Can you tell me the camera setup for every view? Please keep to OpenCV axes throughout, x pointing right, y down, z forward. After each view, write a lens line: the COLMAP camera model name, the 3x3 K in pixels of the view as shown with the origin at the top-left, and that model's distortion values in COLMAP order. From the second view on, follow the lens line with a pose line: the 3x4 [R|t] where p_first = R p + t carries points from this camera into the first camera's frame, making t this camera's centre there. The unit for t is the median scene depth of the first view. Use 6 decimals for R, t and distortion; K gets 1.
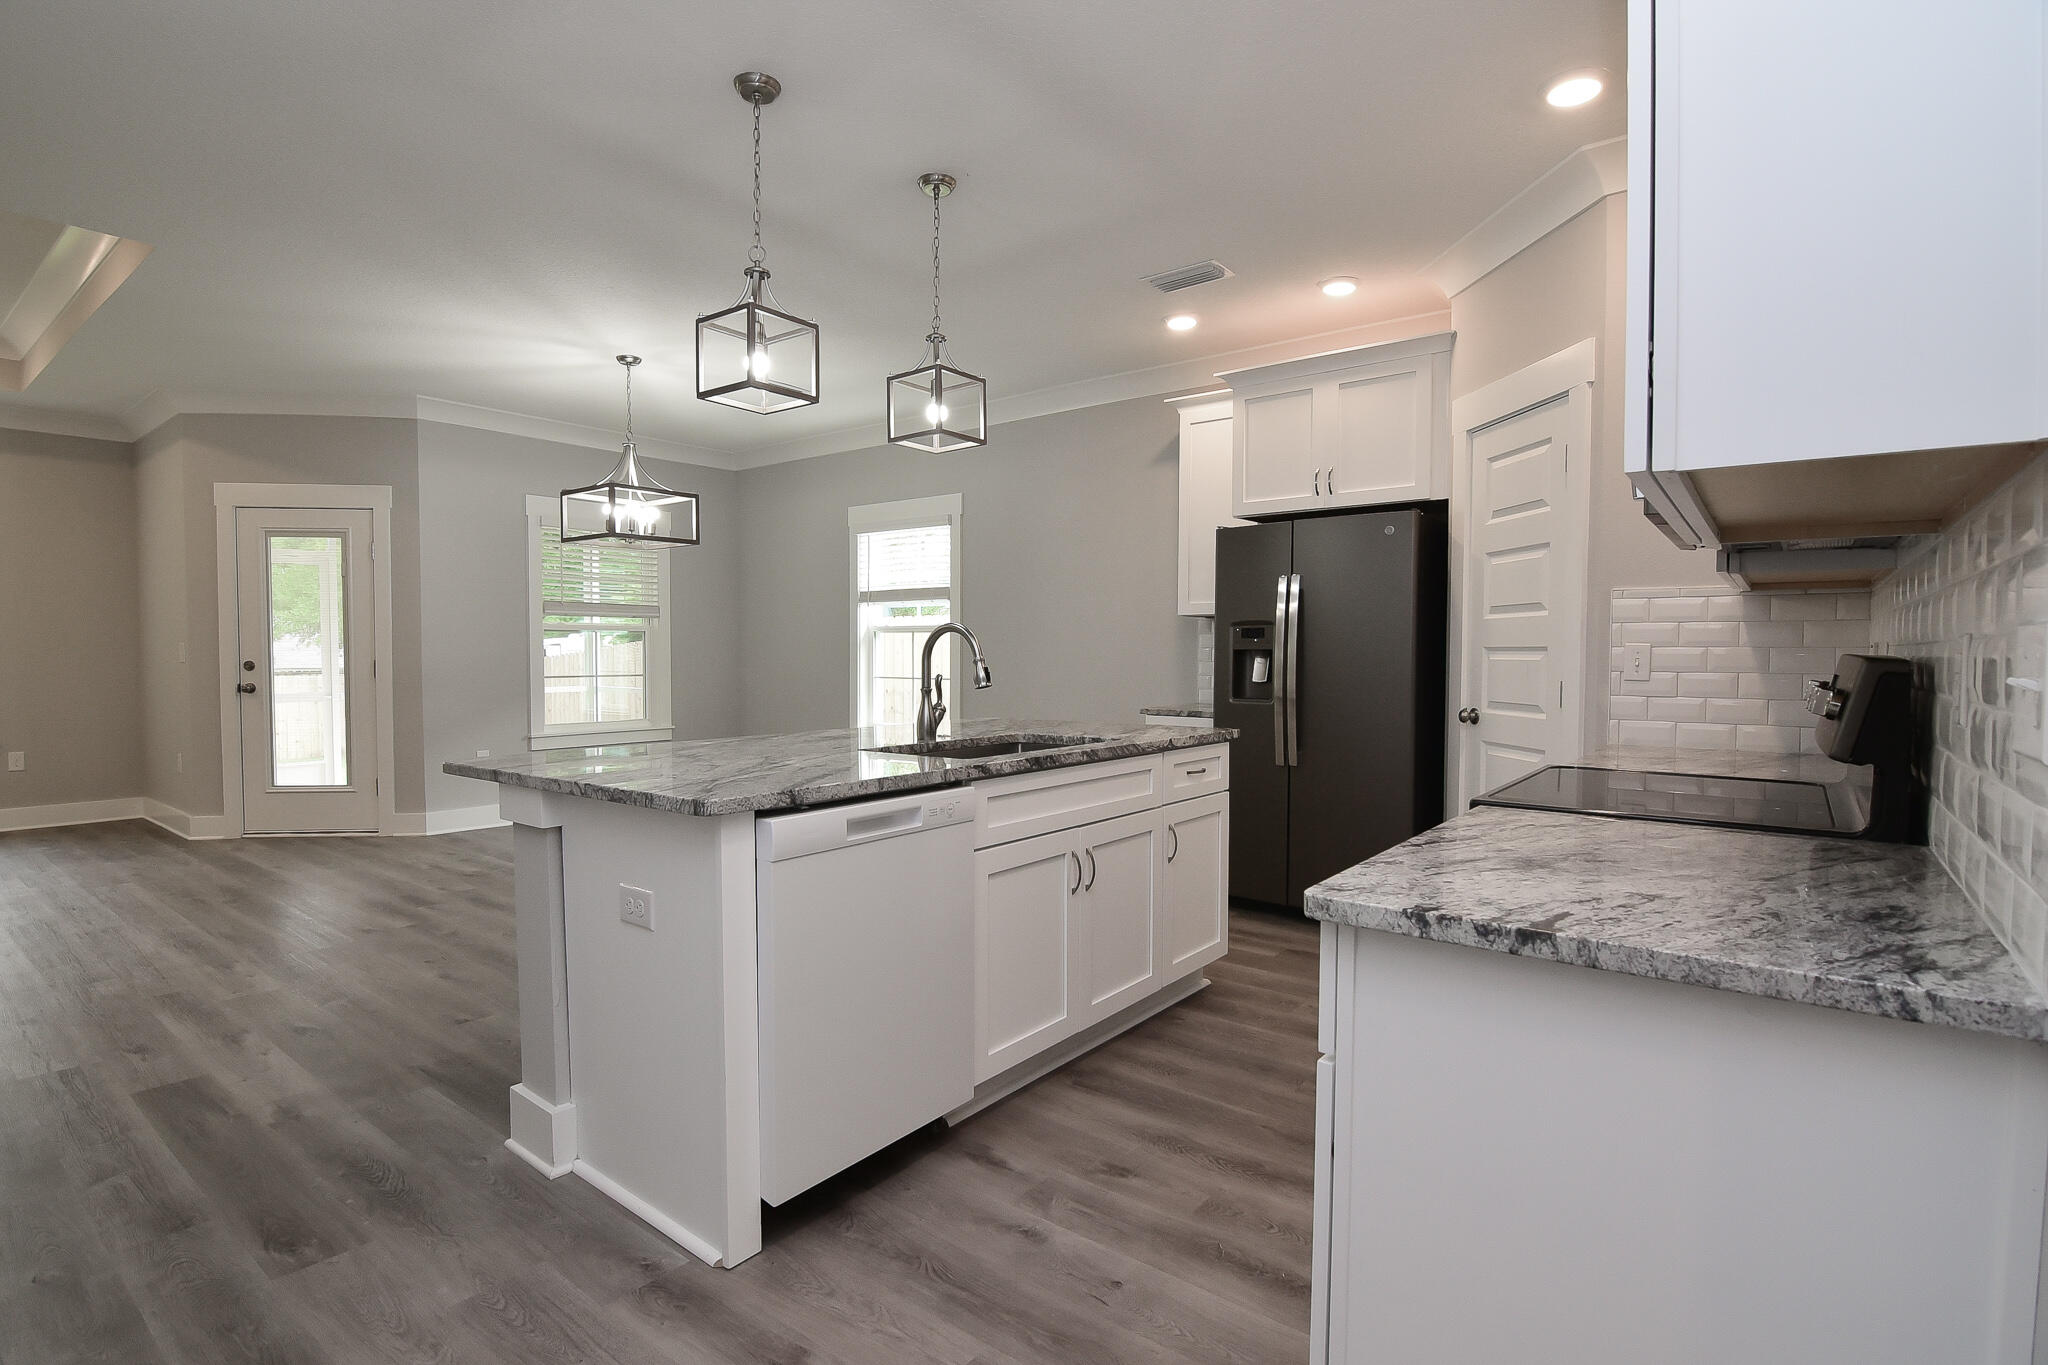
lens RADIAL K [[992.9, 0, 1016.2], [0, 992.9, 684.3], [0, 0, 1]] dist [-0.007217, -0.007746]
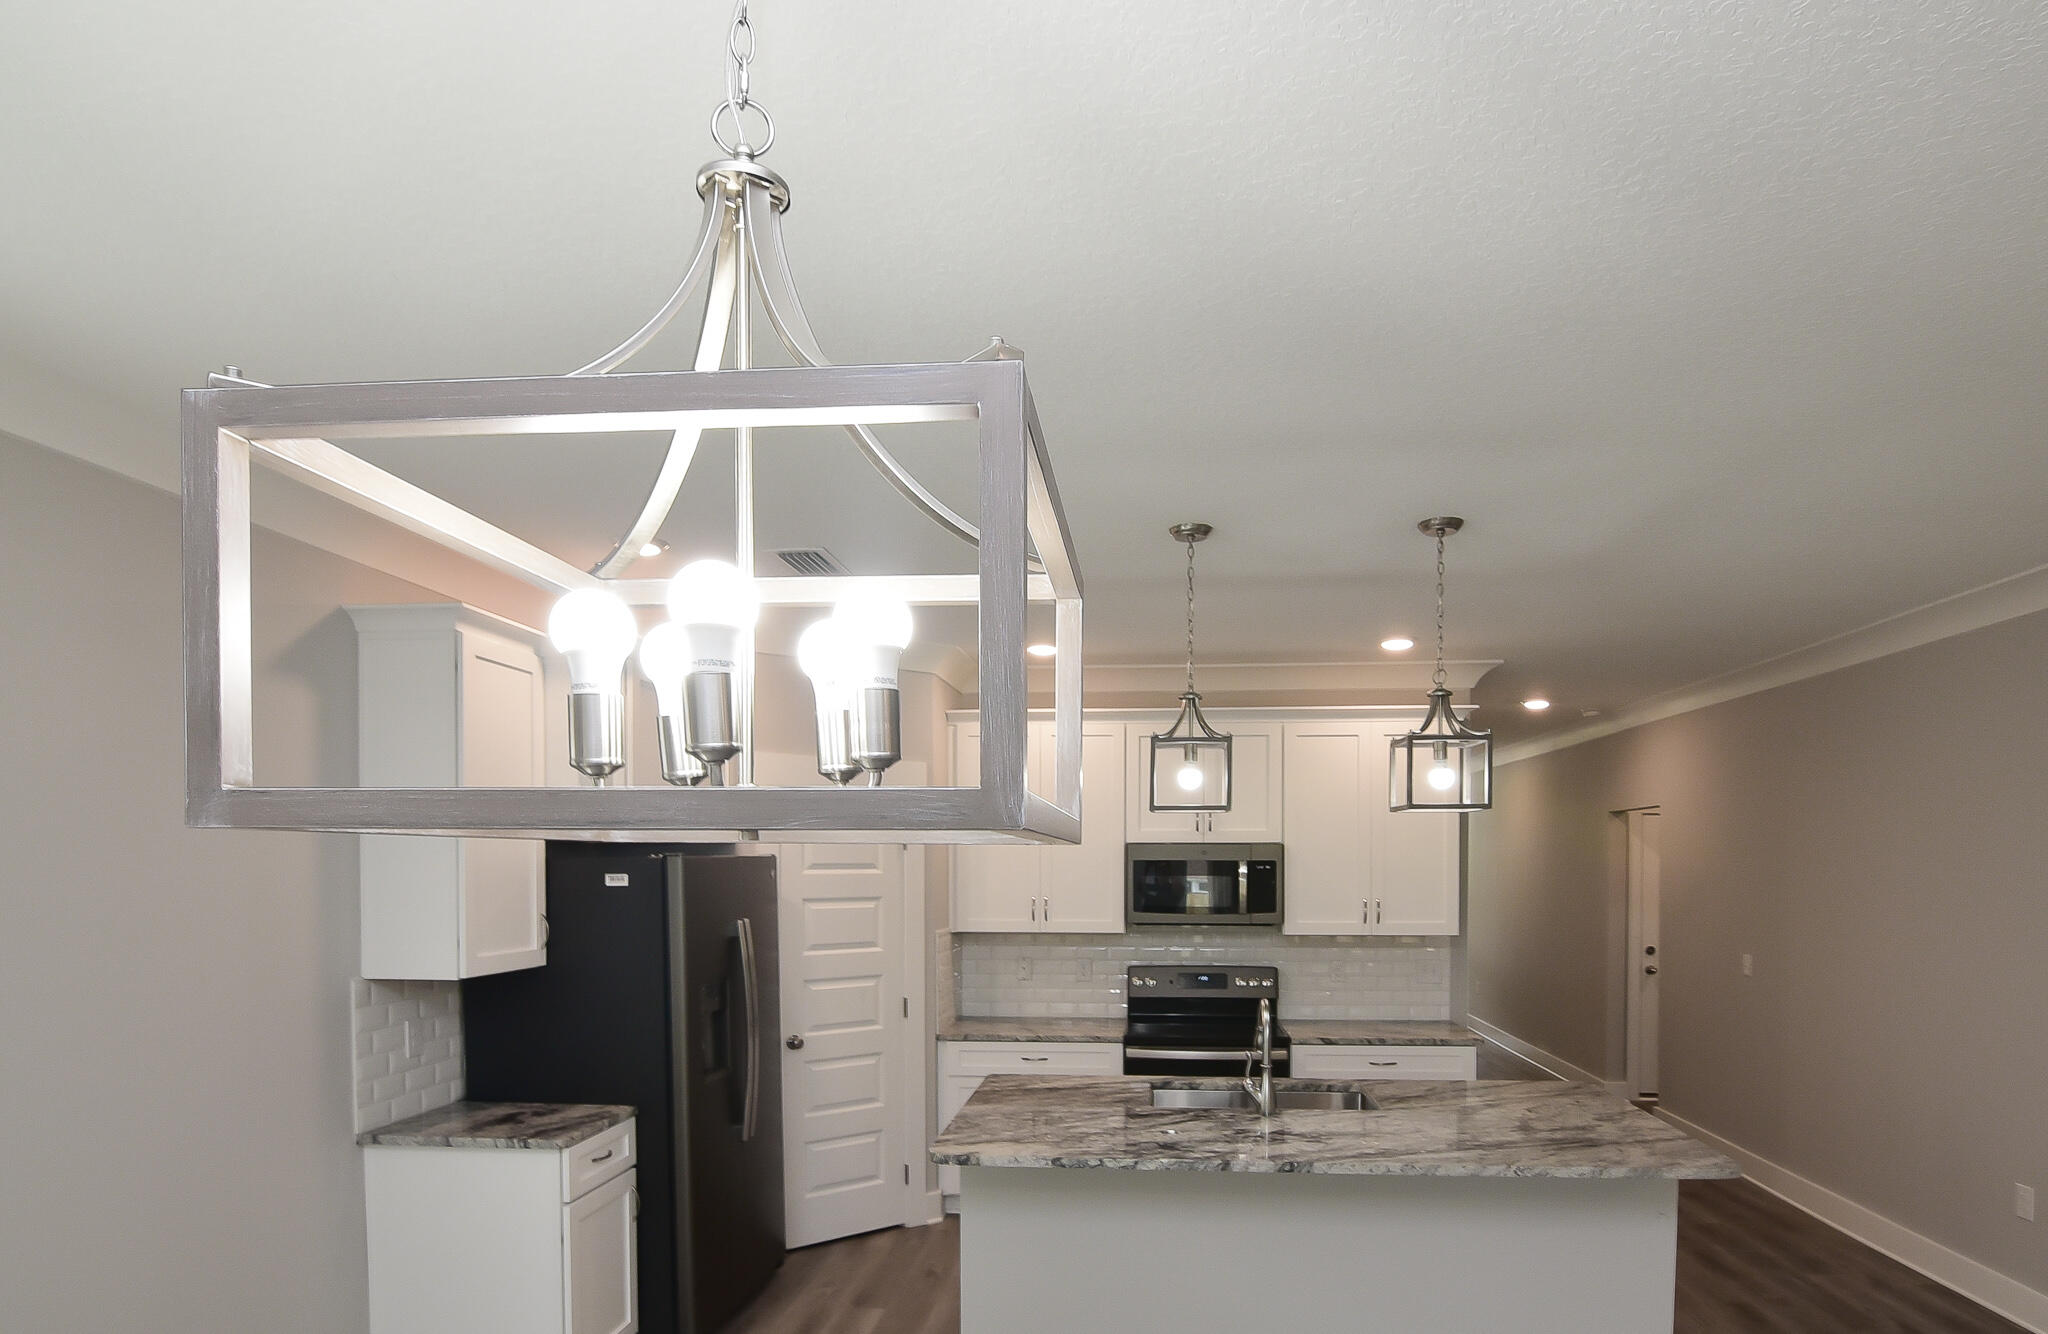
lens RADIAL K [[1178.5, 0, 1030.1], [0, 1178.5, 921.5], [0, 0, 1]] dist [-0.021073, -0.008596]
pose [[-0.532489, -0.042302, 0.845379, -0.715108], [0.037379, 0.996601, 0.073414, -0.175205], [-0.845611, 0.070691, -0.529098, 1.340310]]
